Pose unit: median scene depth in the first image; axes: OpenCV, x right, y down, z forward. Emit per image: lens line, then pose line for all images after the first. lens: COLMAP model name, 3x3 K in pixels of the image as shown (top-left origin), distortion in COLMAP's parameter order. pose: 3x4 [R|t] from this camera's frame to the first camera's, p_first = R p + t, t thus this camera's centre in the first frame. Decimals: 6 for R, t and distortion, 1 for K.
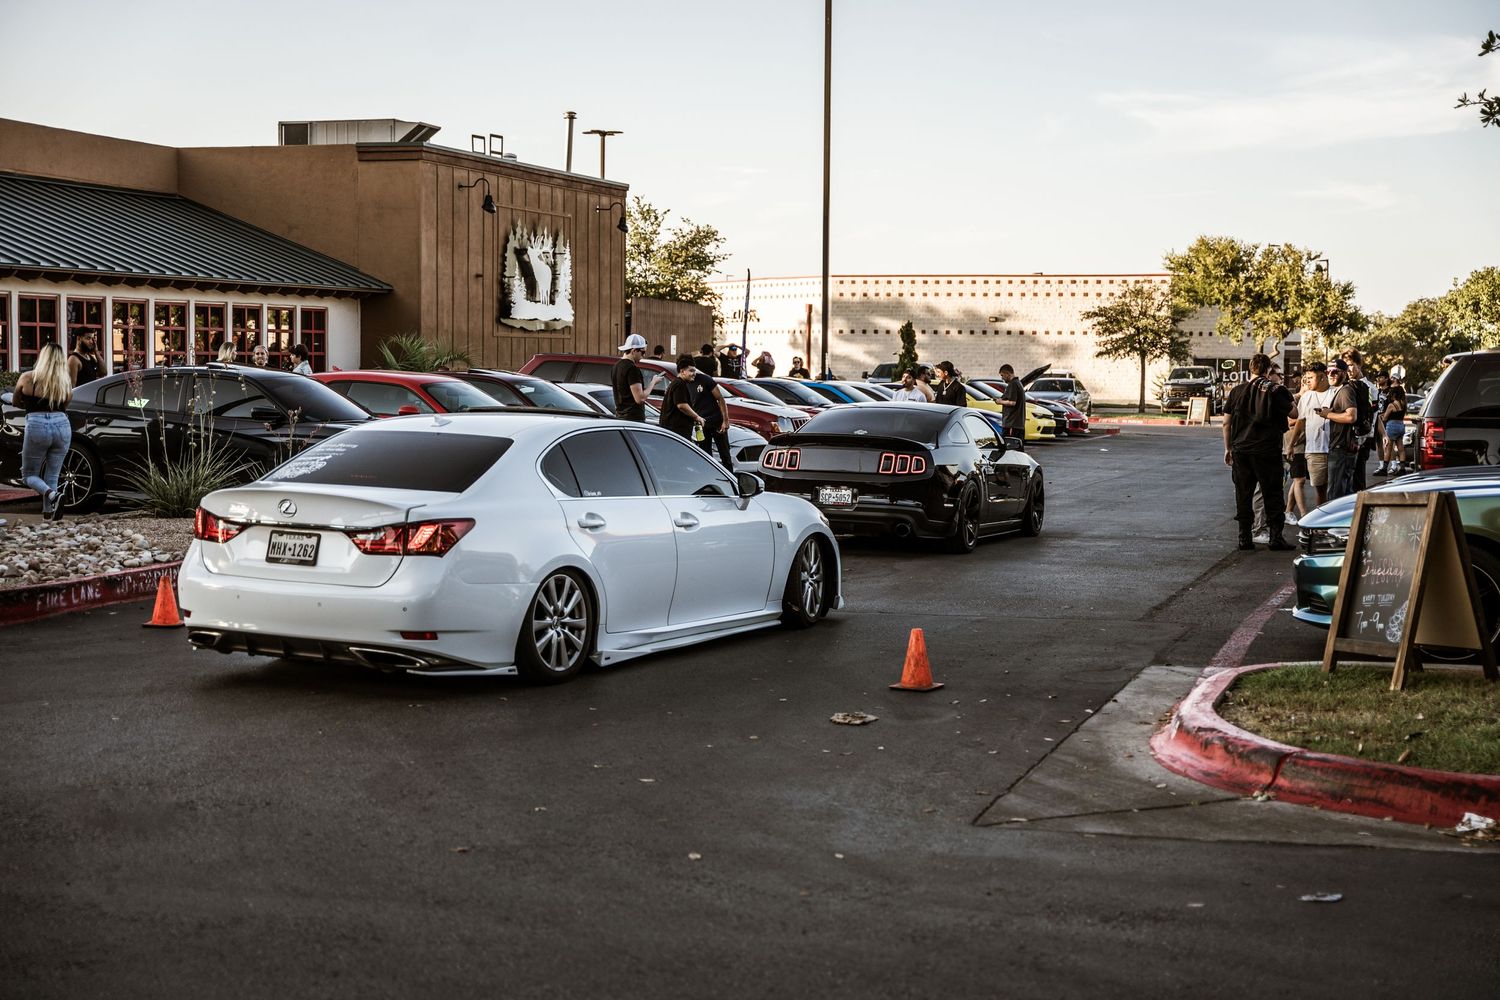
lens RADIAL K [[2064.5, 0, 749.3], [0, 2064.5, 498.4], [0, 0, 1]] dist [0.035038, 0.000000]
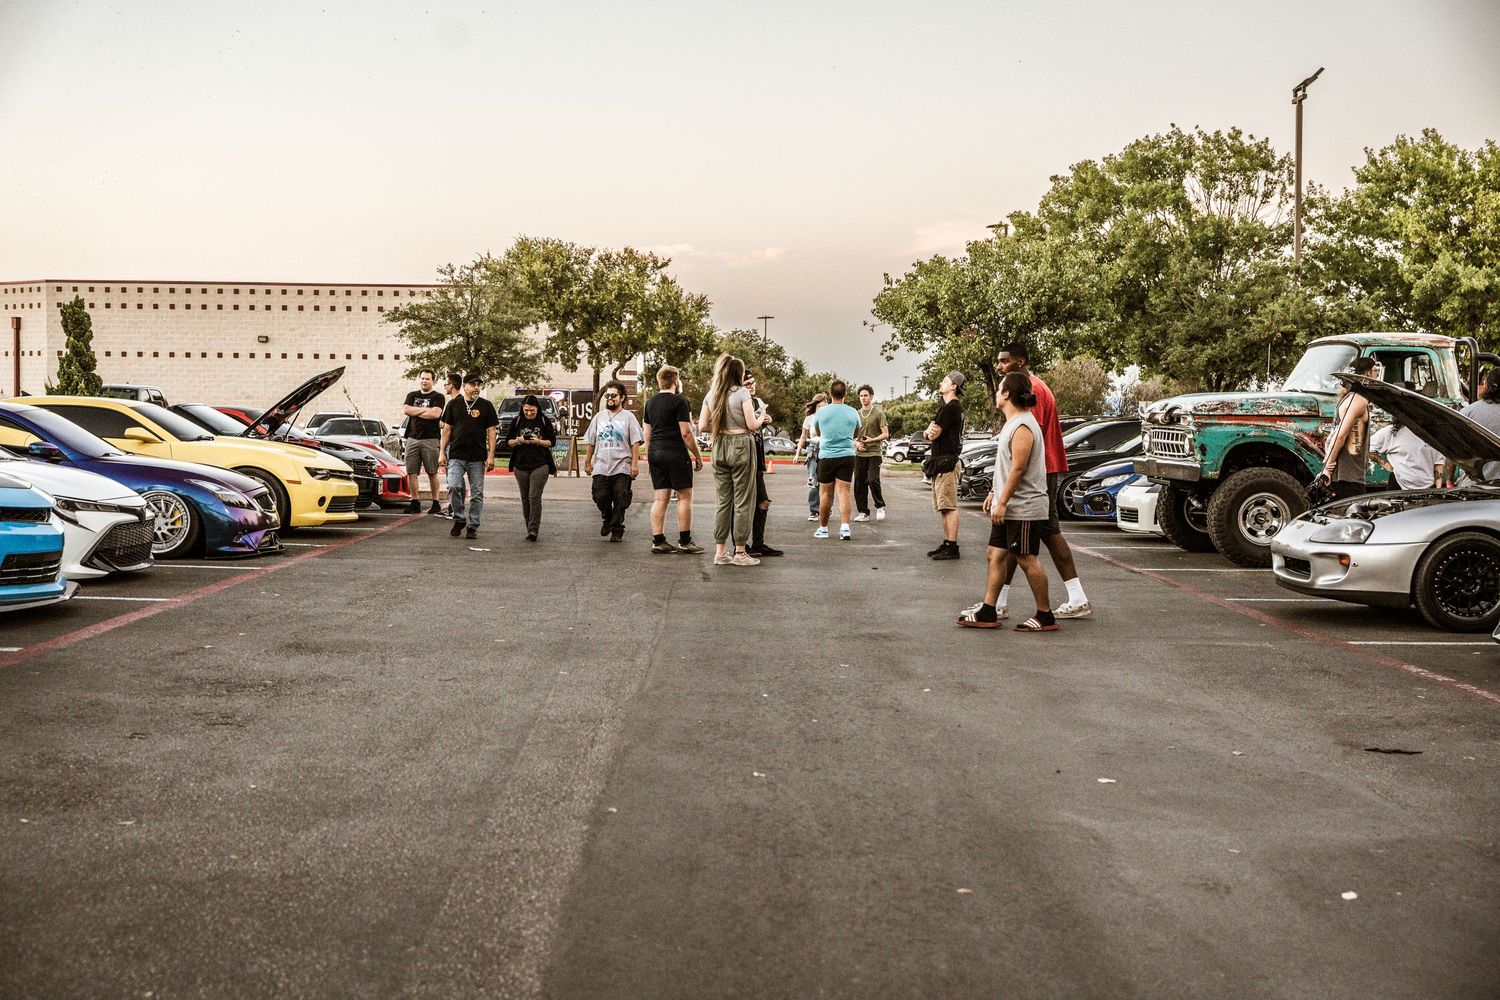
lens RADIAL K [[1988.2, 0, 750.9], [0, 1988.2, 496.1], [0, 0, 1]] dist [0.023182, 0.000000]
pose [[0.939425, -0.015600, 0.342399, 0.048674], [0.022442, 0.999620, -0.016031, -0.016051], [-0.342019, 0.022744, 0.939418, 0.343480]]
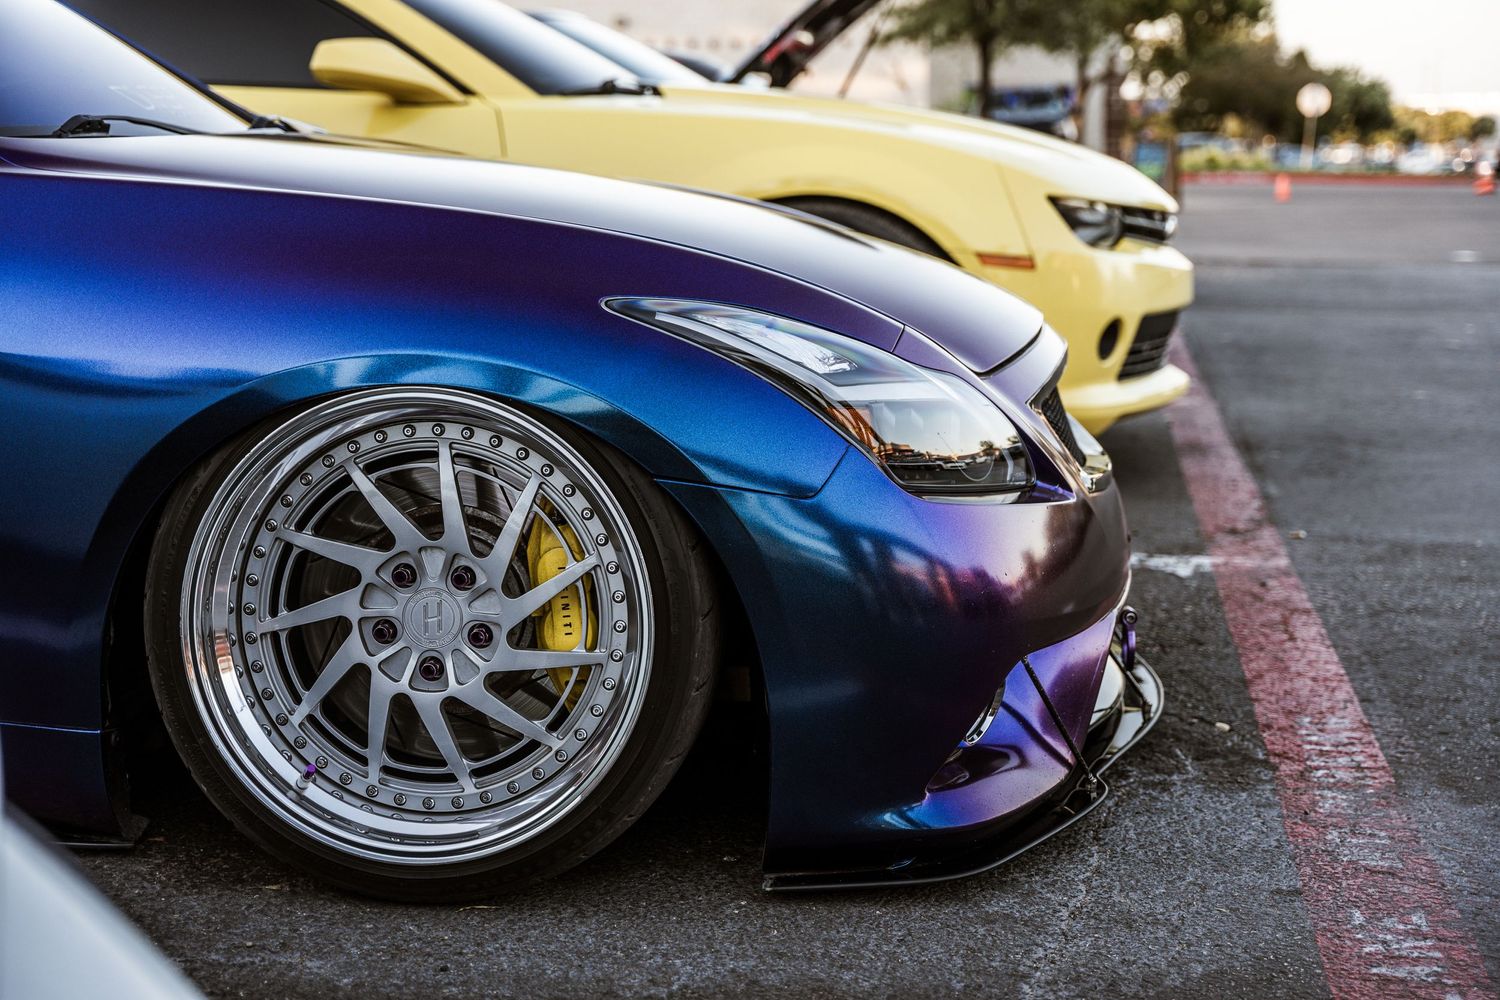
lens RADIAL K [[2150.5, 0, 750.3], [0, 2150.5, 500.7], [0, 0, 1]] dist [0.013400, 0.000000]
pose [[0.983928, -0.048537, 0.171842, 0.063351], [0.030691, 0.993995, 0.105030, -0.023907], [-0.175908, -0.098068, 0.979510, 0.562370]]
